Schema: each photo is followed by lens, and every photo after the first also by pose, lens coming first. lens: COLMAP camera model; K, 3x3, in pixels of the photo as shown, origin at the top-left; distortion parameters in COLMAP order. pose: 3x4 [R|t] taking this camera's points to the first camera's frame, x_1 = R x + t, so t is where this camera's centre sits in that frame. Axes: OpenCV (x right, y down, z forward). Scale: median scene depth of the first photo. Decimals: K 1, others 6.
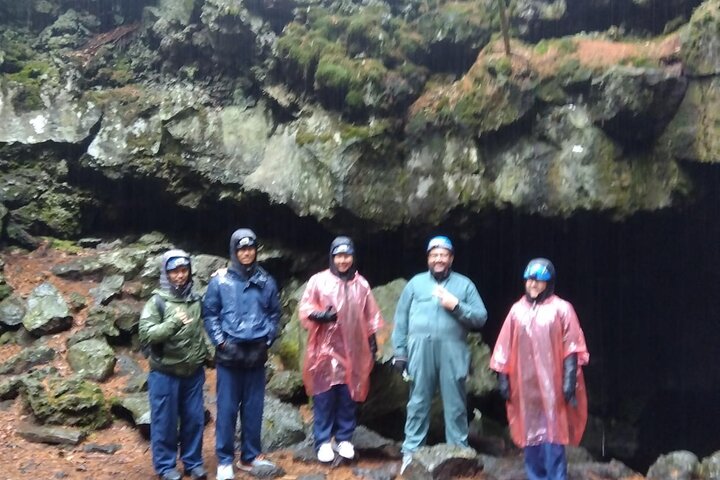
lens RADIAL K [[738.4, 0, 360.0], [0, 738.4, 240.0], [0, 0, 1]] dist [0.151827, -0.261999]
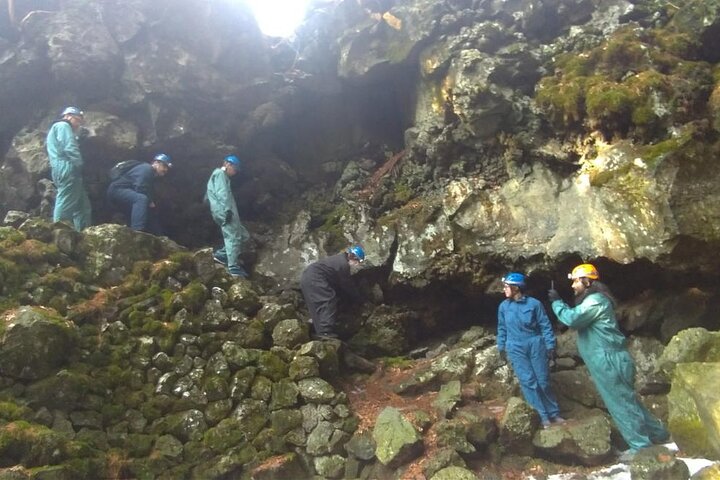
lens RADIAL K [[501.2, 0, 360.0], [0, 501.2, 240.0], [0, 0, 1]] dist [-0.070731, -0.005967]
pose [[0.860775, -0.327594, -0.389549, -0.112481], [0.253315, 0.939552, -0.230378, -0.005354], [0.441472, 0.099625, 0.891727, 0.339907]]
